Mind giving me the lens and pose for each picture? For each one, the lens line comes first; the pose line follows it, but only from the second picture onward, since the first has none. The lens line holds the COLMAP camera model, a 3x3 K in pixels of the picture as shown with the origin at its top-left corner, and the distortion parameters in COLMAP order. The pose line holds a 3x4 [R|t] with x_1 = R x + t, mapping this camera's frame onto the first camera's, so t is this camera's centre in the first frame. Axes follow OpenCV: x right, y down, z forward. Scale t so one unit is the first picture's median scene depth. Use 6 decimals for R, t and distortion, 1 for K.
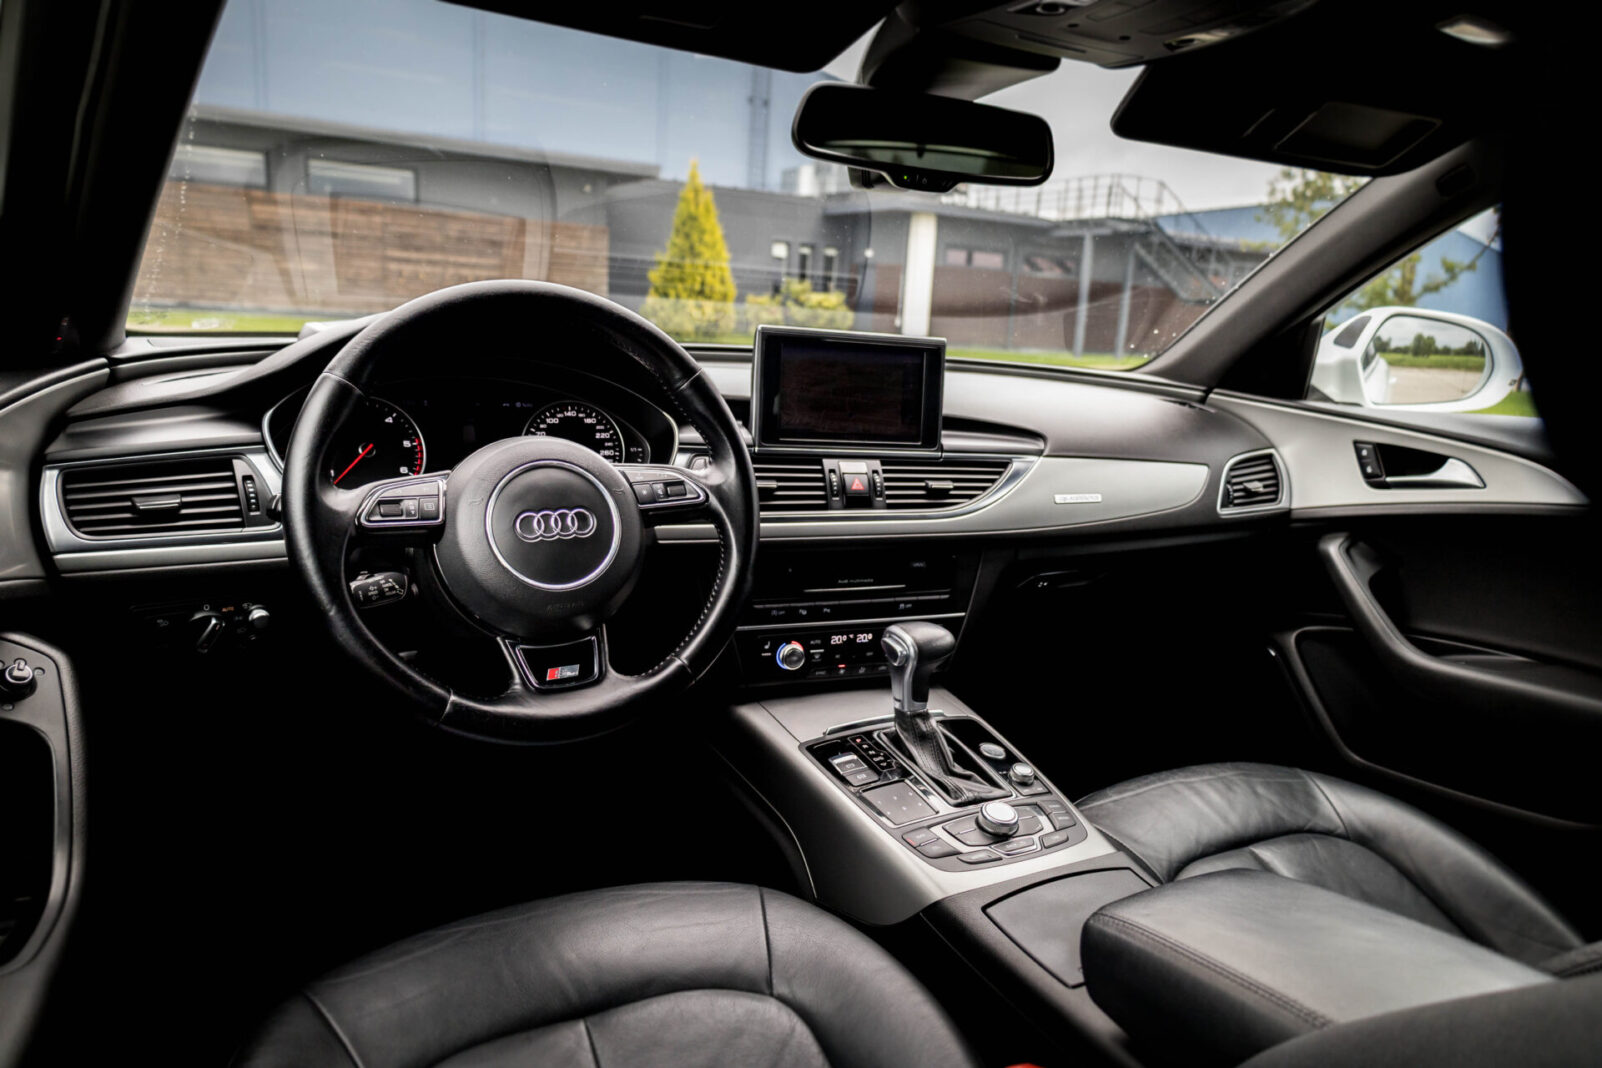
lens RADIAL K [[1057.1, 0, 794.4], [0, 1057.1, 572.5], [0, 0, 1]] dist [0.039175, -0.006965]
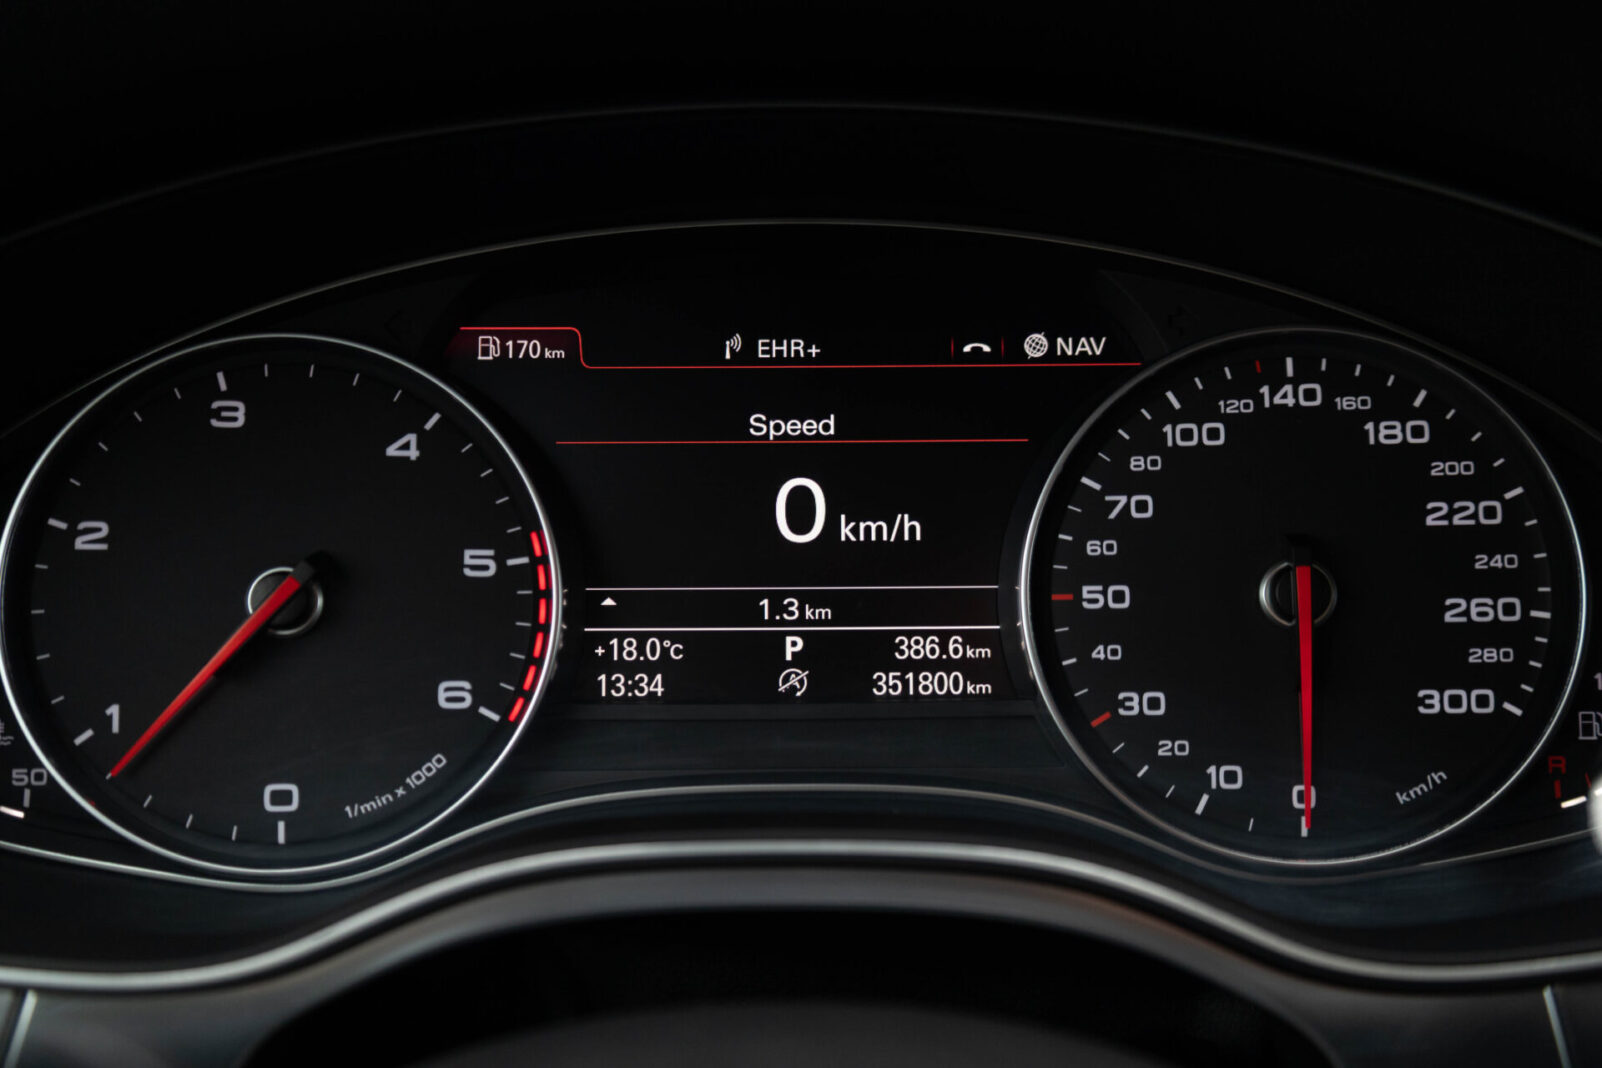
lens RADIAL K [[1524.2, 0, 803.0], [0, 1524.2, 539.9], [0, 0, 1]] dist [0.031395, 0.000000]
pose [[0.890398, 0.061521, -0.451006, -0.154587], [-0.048227, 0.997998, 0.040923, -0.123657], [0.452621, -0.014686, 0.891582, 0.672888]]
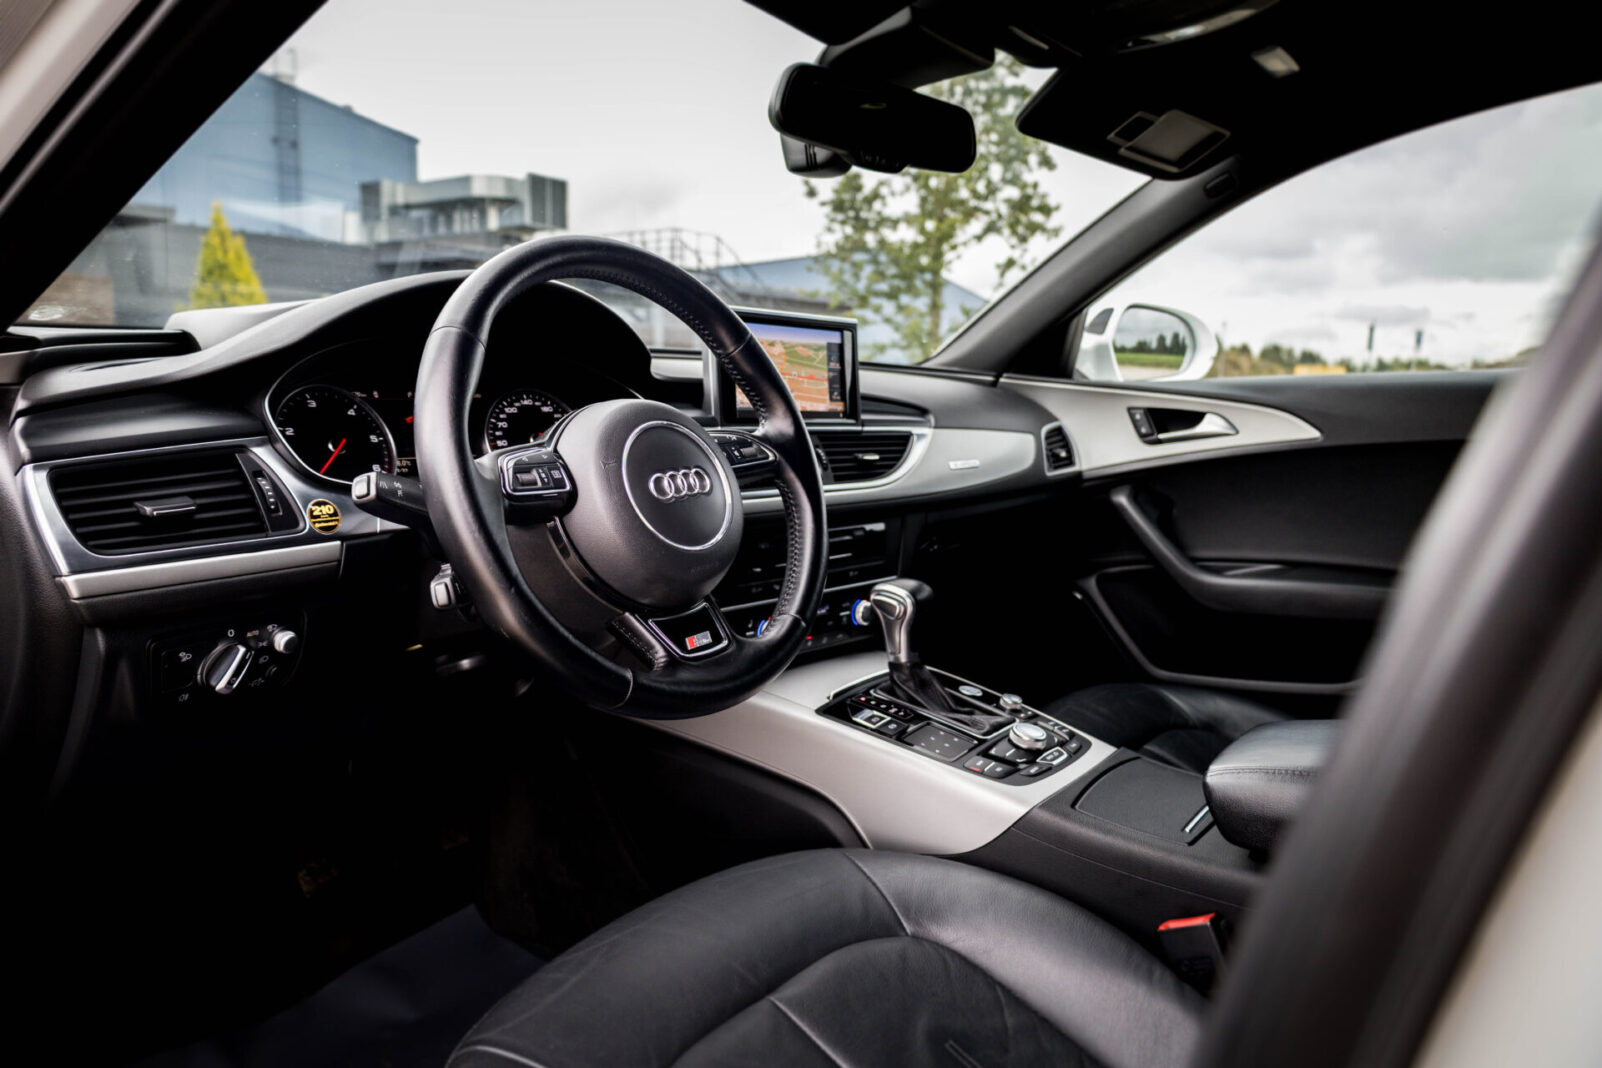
lens RADIAL K [[1057.1, 0, 800.1], [0, 1057.1, 568.0], [0, 0, 1]] dist [0.039175, -0.006965]
pose [[0.920891, -0.108691, 0.374361, -0.334648], [0.126841, 0.991630, -0.024110, 0.044624], [-0.368607, 0.069687, 0.926970, 0.054114]]
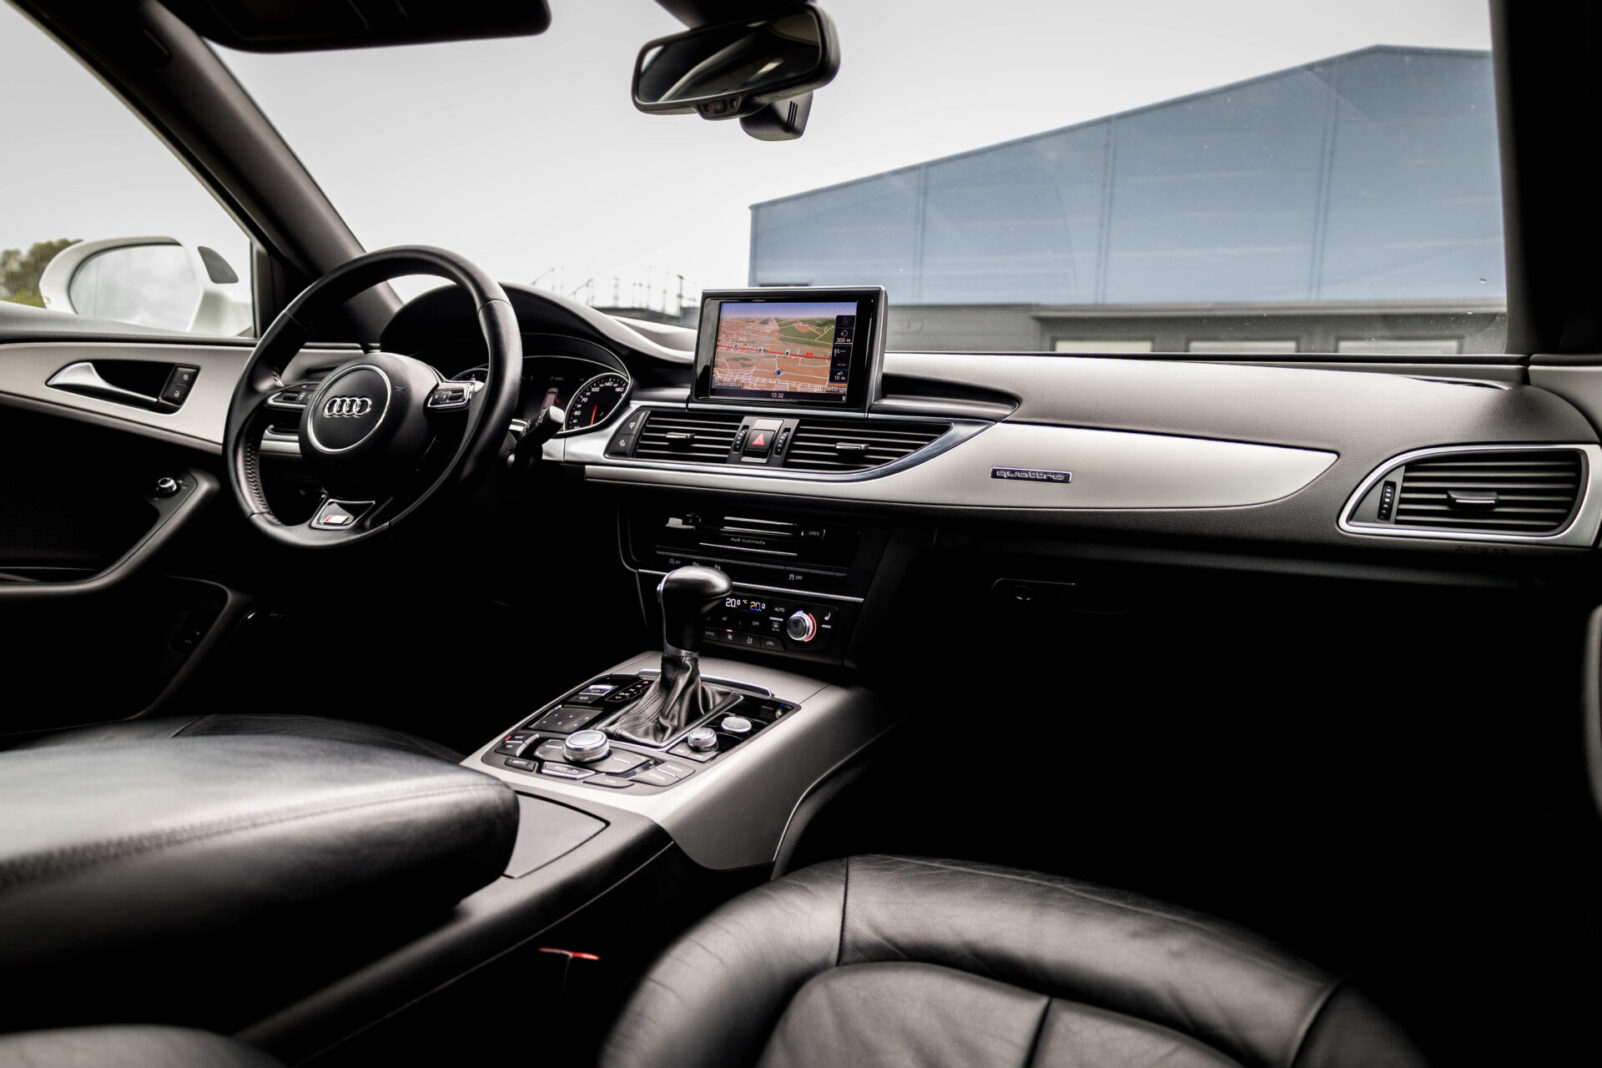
lens RADIAL K [[1057.1, 0, 786.4], [0, 1057.1, 568.8], [0, 0, 1]] dist [0.039175, -0.006965]
pose [[0.602458, 0.066490, -0.795376, 0.817713], [-0.213089, 0.973752, -0.080003, 0.098493], [0.769180, 0.217684, 0.600813, 0.456136]]
